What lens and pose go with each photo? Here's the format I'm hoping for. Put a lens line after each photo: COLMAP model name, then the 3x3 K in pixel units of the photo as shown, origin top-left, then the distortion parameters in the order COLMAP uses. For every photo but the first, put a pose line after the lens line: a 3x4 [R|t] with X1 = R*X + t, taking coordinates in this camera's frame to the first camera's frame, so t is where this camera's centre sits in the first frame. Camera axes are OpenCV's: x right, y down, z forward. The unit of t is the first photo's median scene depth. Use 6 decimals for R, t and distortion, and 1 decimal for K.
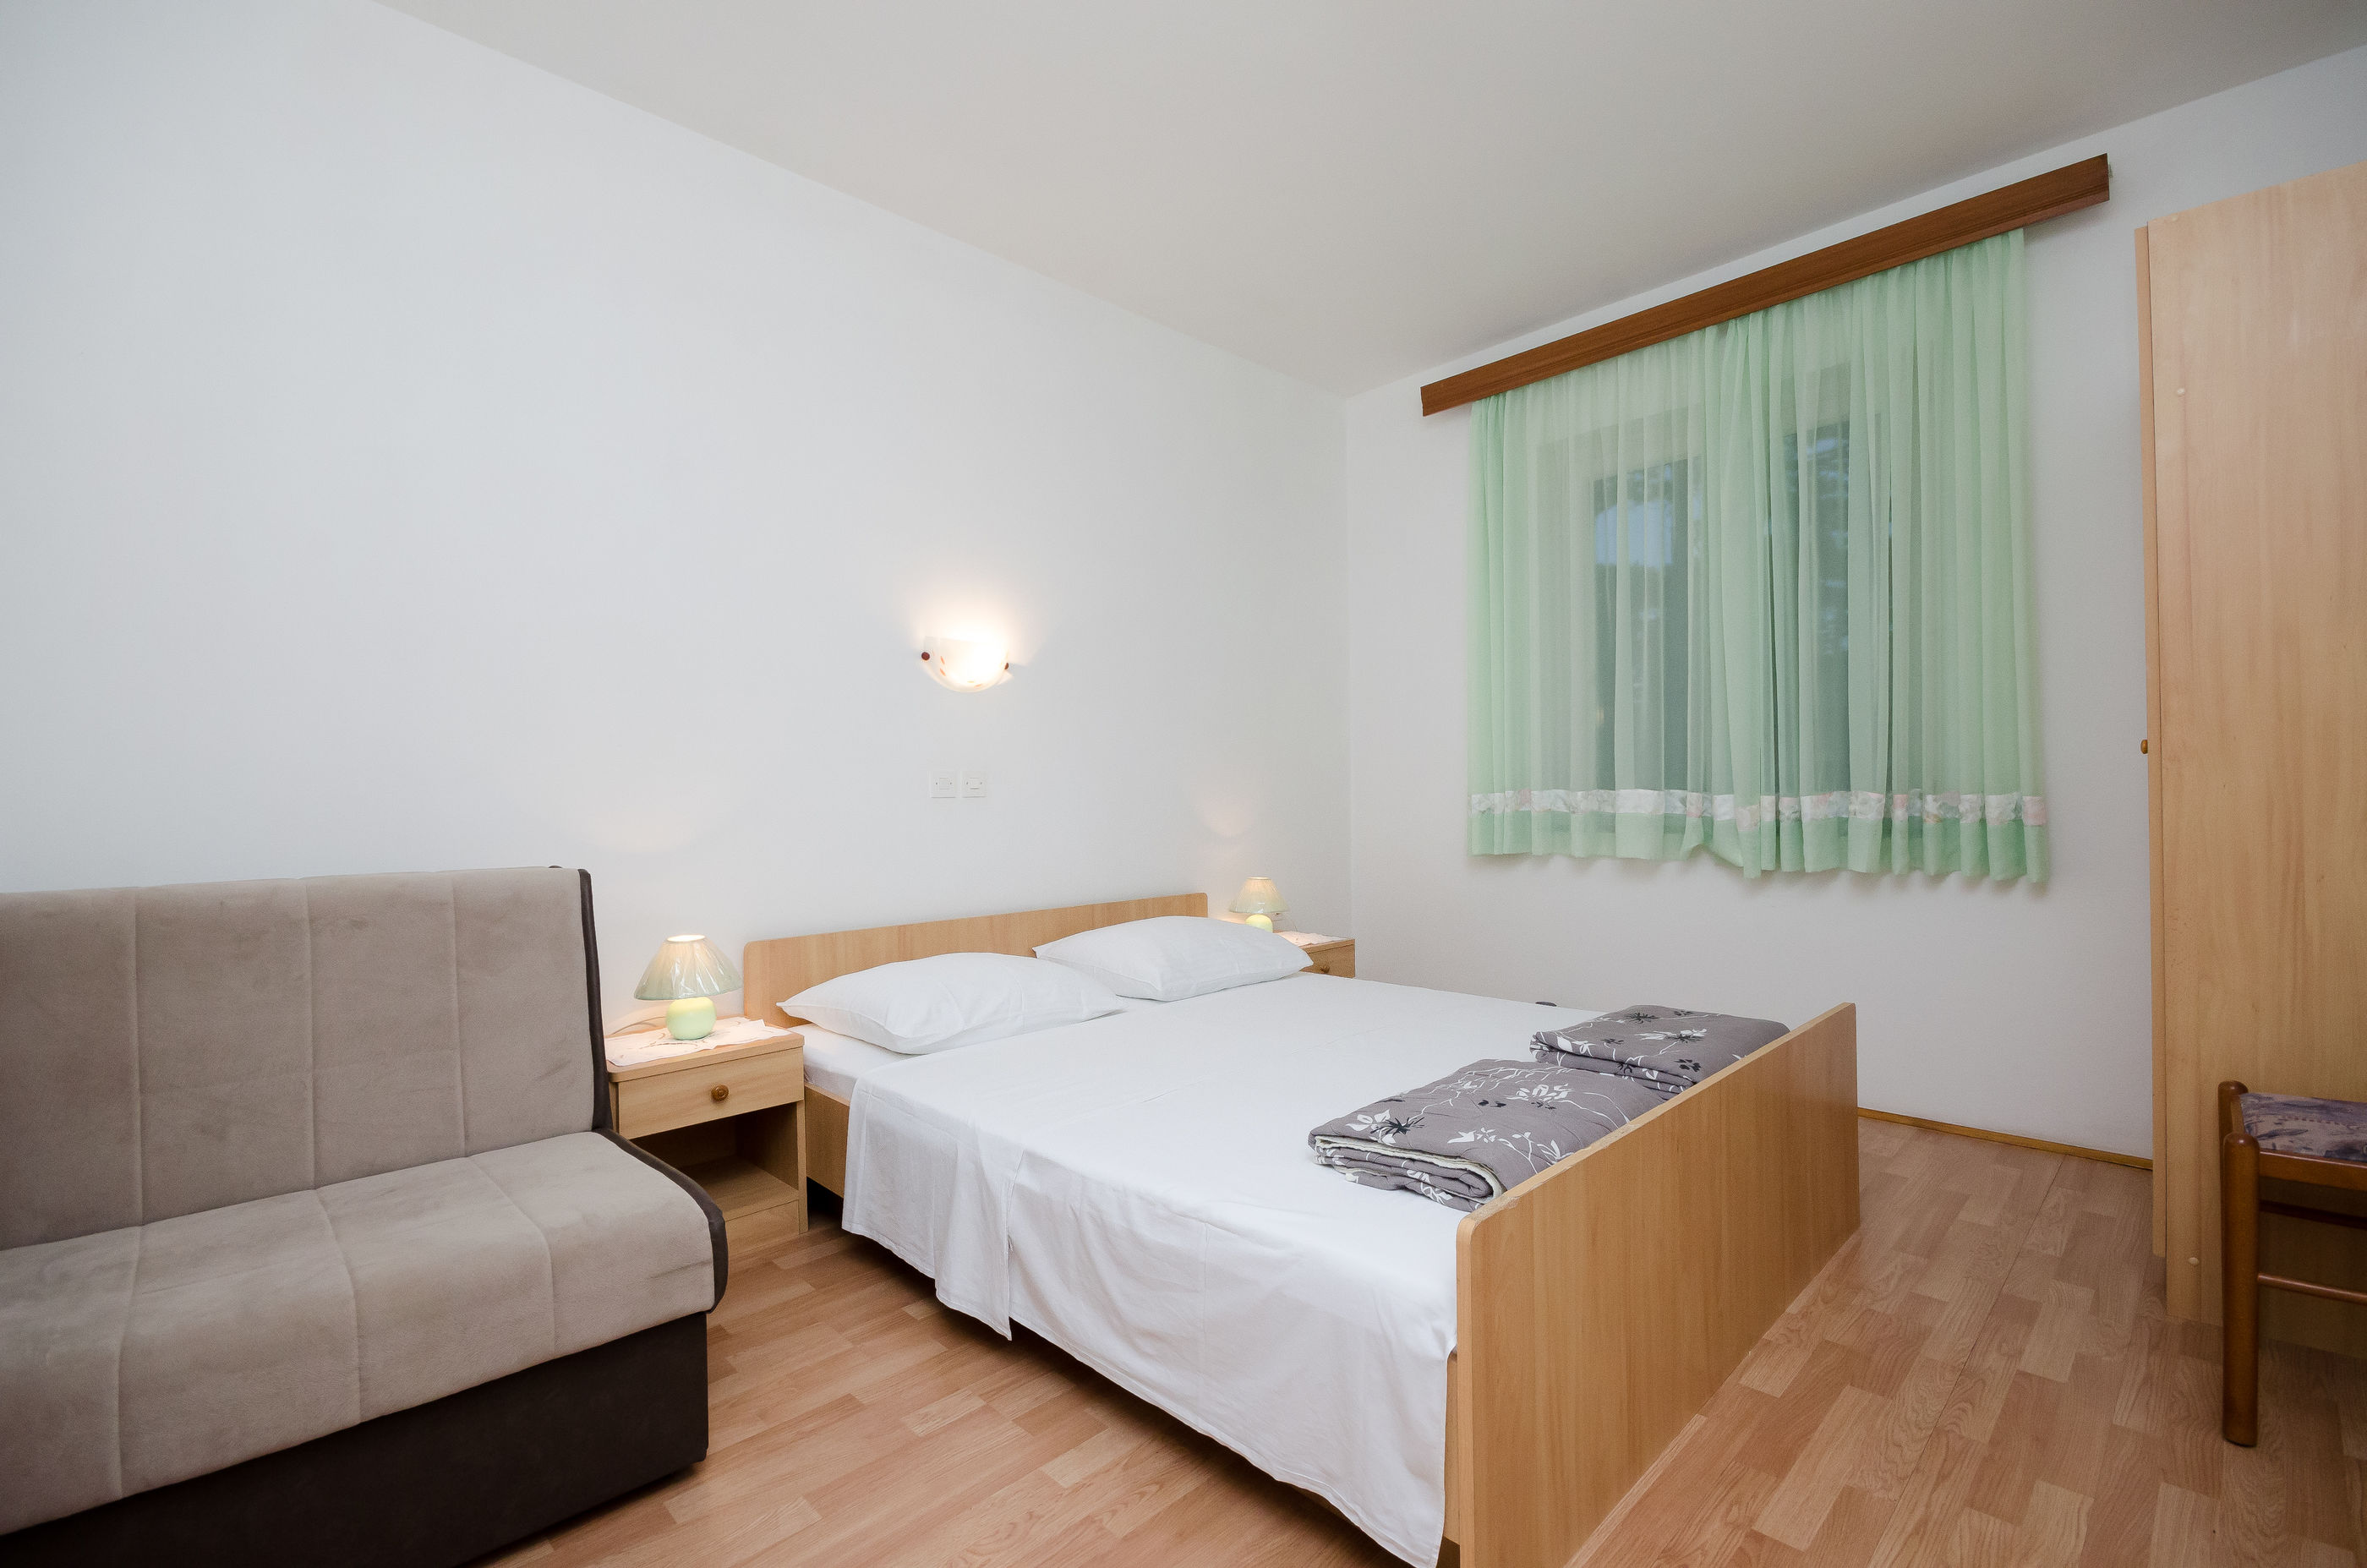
lens RADIAL K [[1041.9, 0, 1220.3], [0, 1041.9, 798.6], [0, 0, 1]] dist [-0.025354, -0.000007]
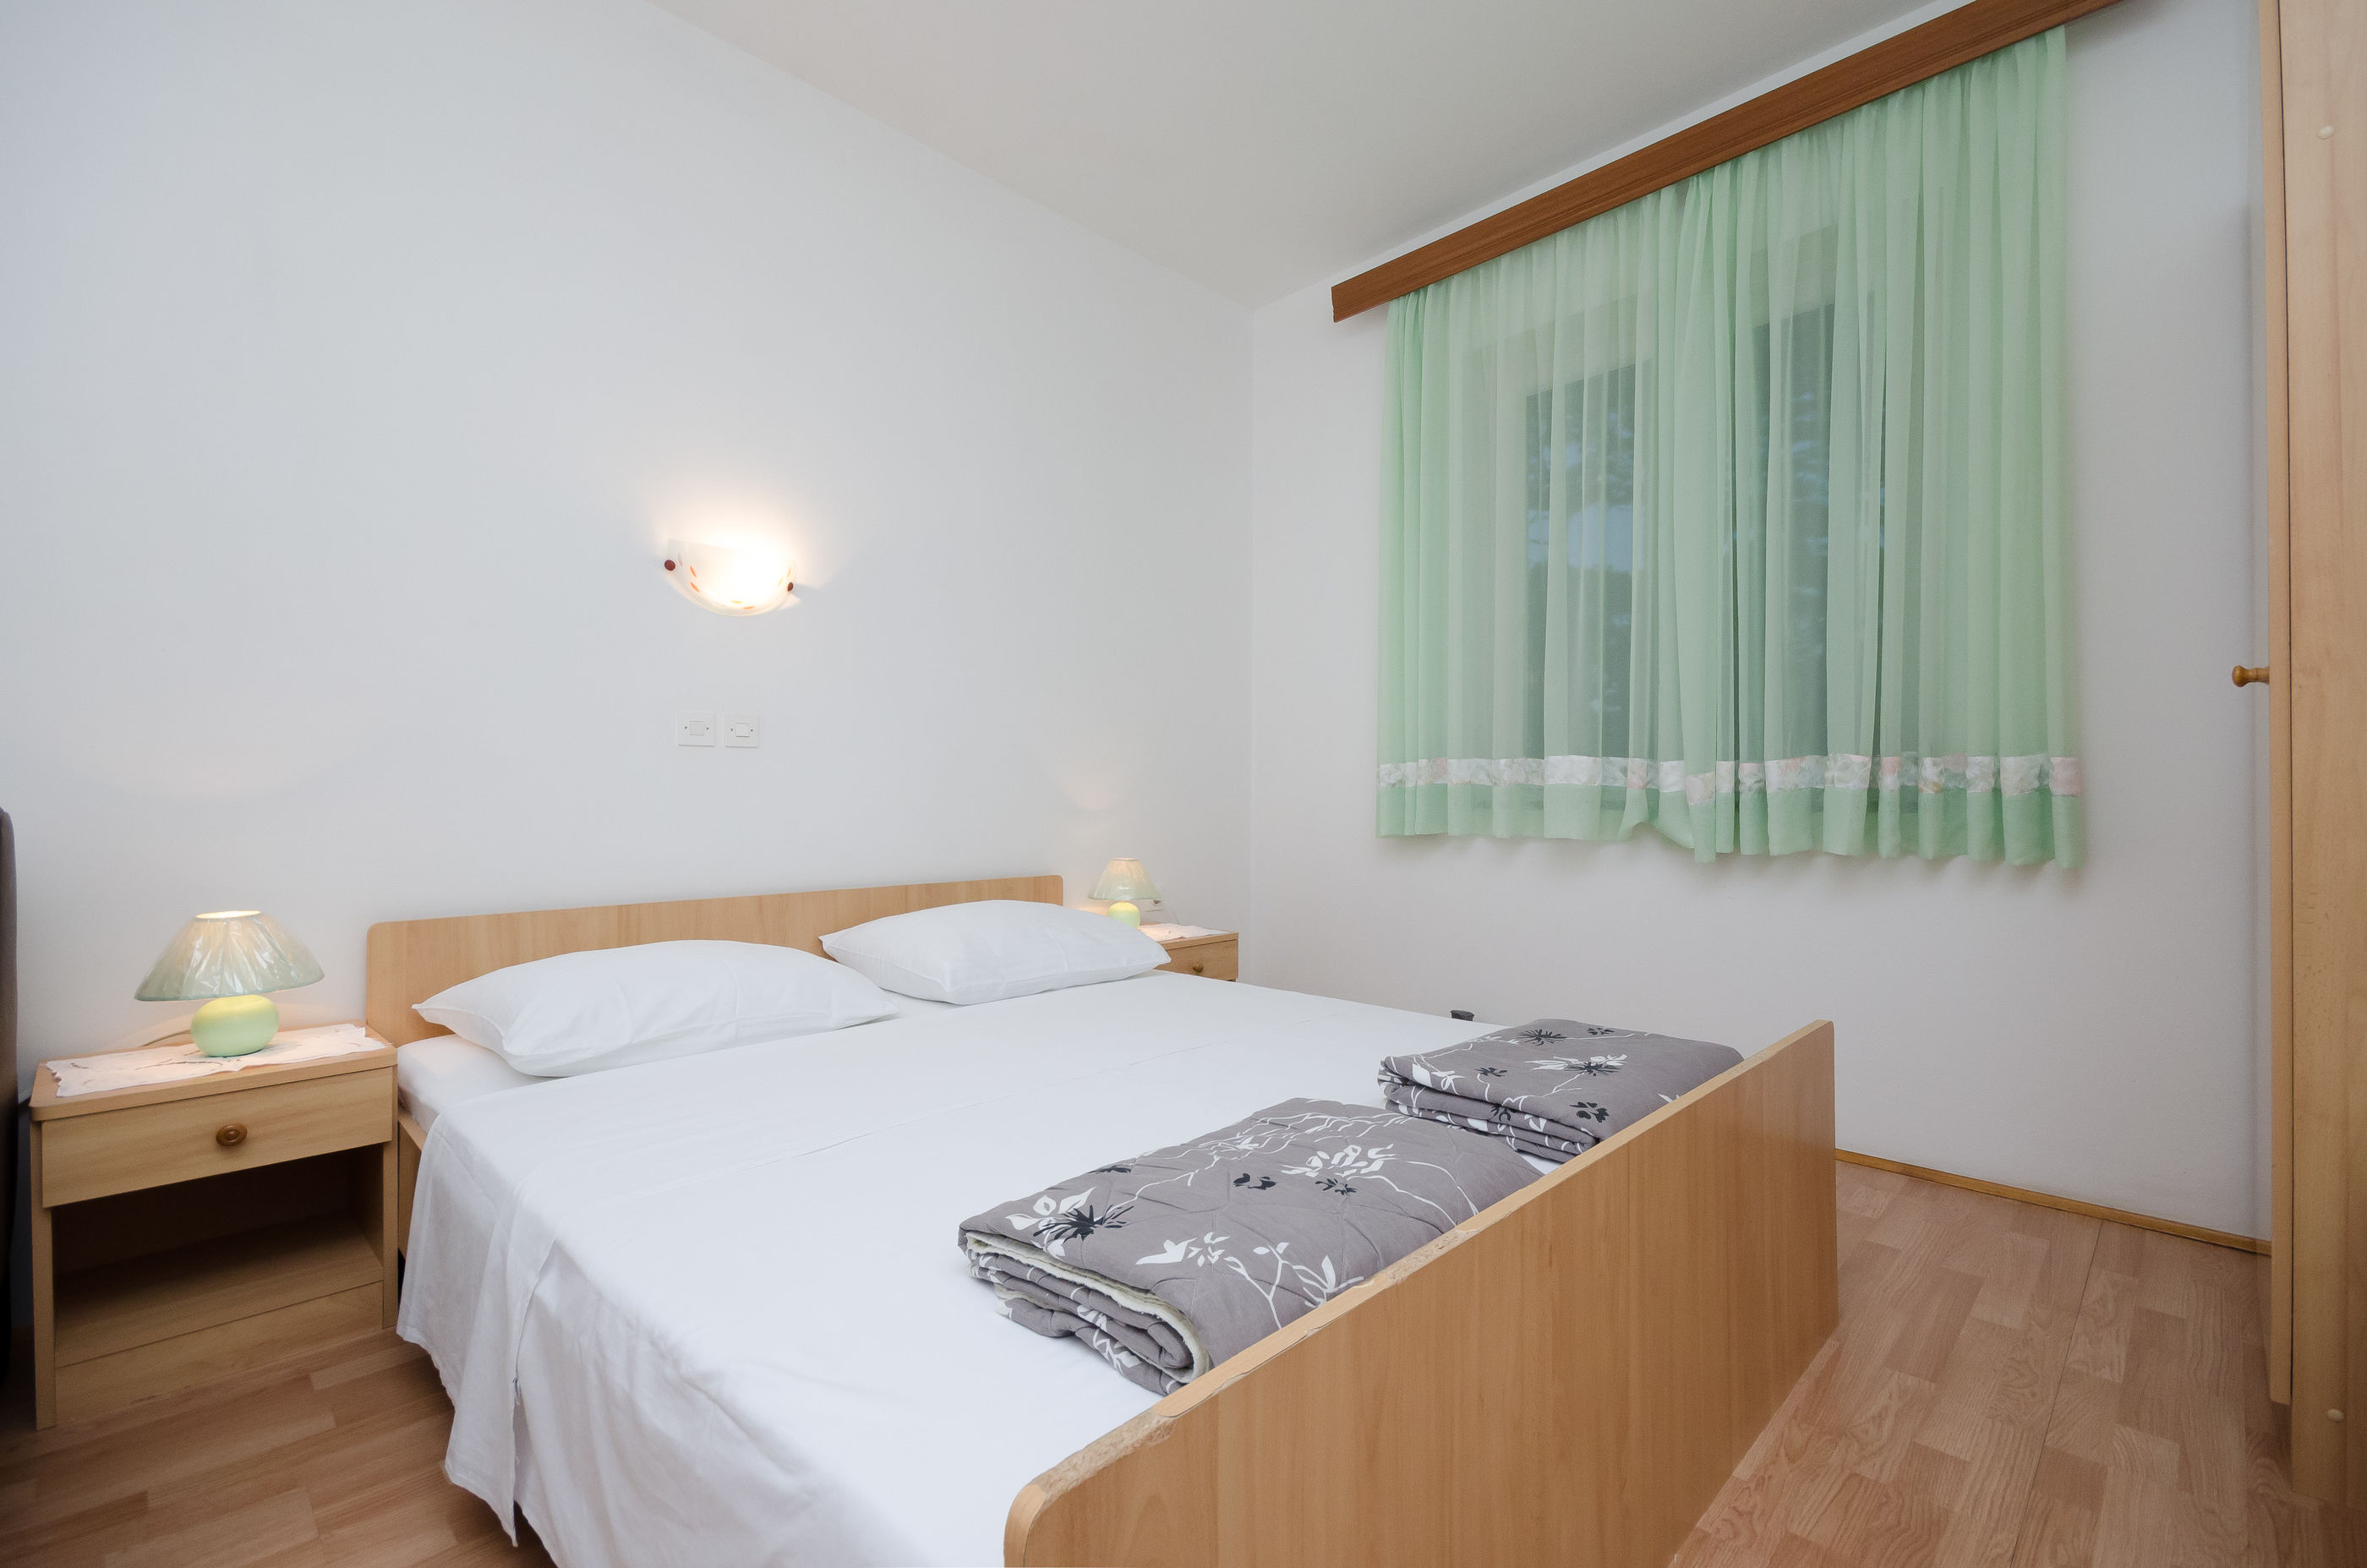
lens RADIAL K [[1110.4, 0, 1183.5], [0, 1110.4, 784.0], [0, 0, 1]] dist [0.009202, -0.010934]
pose [[0.999548, 0.014842, 0.026145, 0.098914], [-0.014773, 0.999887, -0.002858, 0.029184], [-0.026185, 0.002470, 0.999654, 0.167321]]
